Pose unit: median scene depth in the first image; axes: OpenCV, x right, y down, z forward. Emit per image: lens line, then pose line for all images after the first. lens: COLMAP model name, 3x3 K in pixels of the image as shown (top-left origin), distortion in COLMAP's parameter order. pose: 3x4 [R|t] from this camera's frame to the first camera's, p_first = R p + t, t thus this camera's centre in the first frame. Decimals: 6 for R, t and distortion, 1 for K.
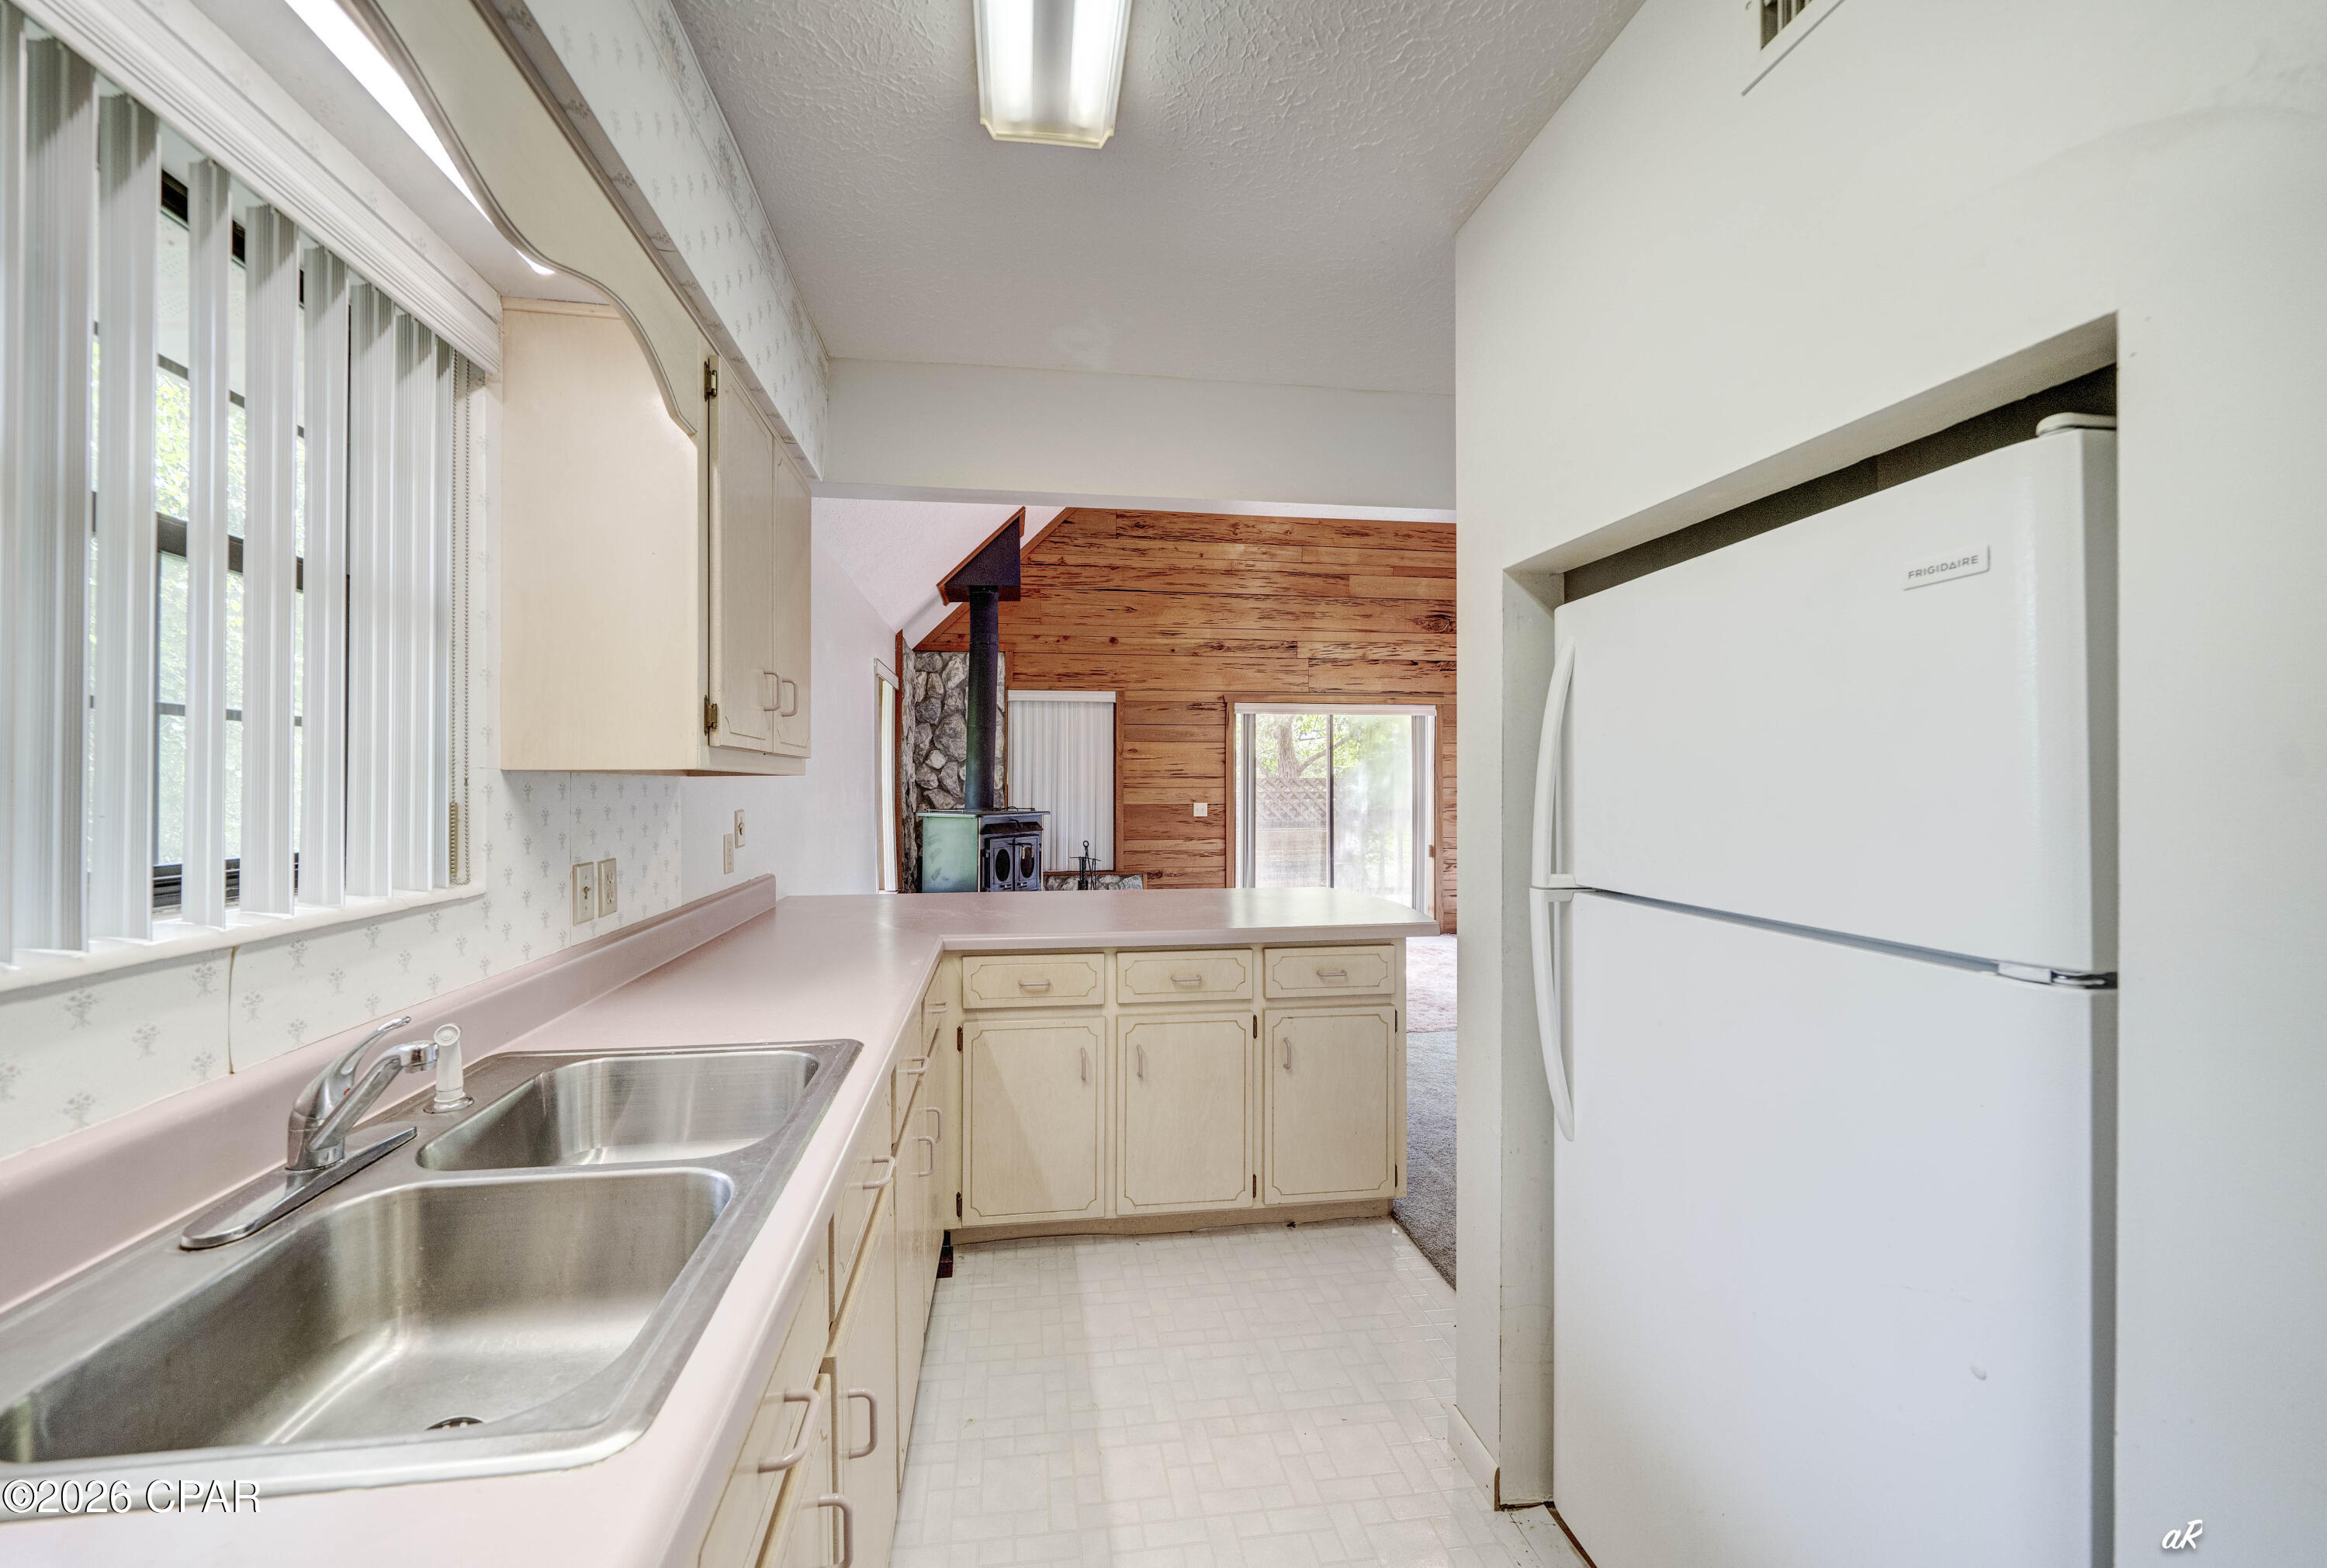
lens RADIAL K [[815.9, 0, 1151.7], [0, 815.9, 780.9], [0, 0, 1]] dist [0.001713, 0.000013]
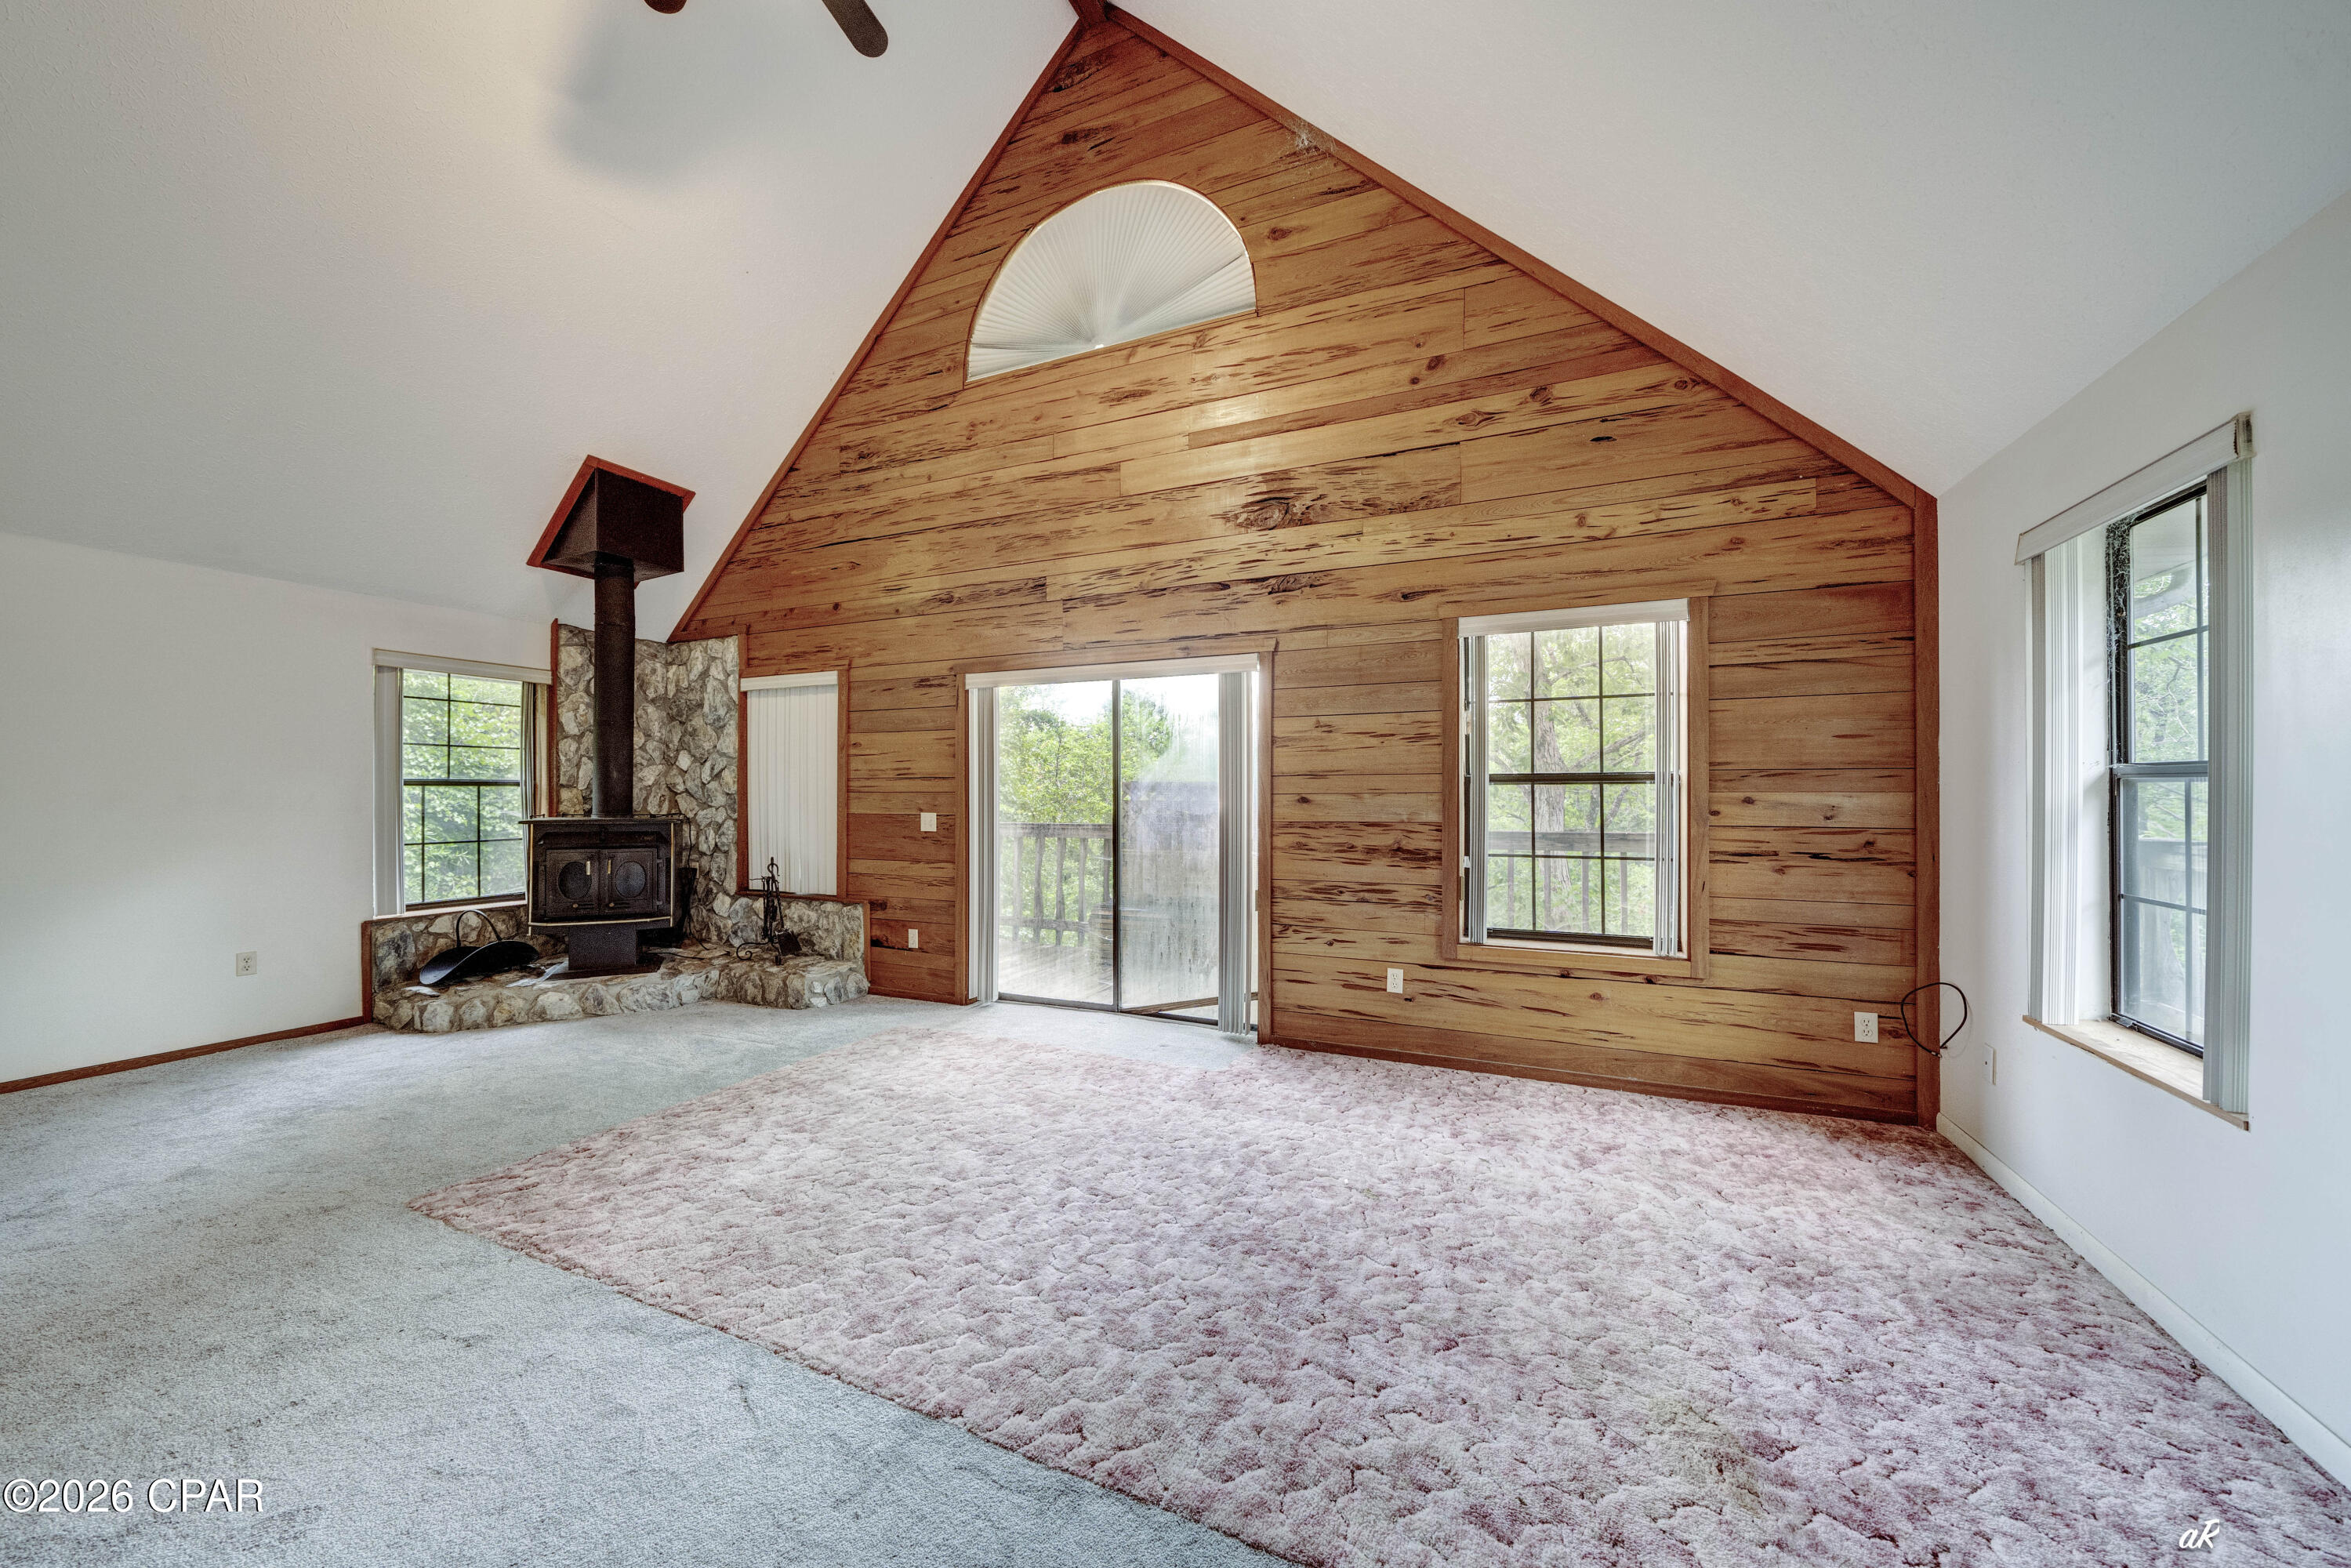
lens RADIAL K [[824.4, 0, 1179.1], [0, 824.4, 787.7], [0, 0, 1]] dist [0.001713, 0.000013]
pose [[0.841858, -0.001830, -0.539696, 0.653875], [0.001388, 0.999998, -0.001226, 0.005330], [0.539697, 0.000283, 0.841859, 0.493389]]
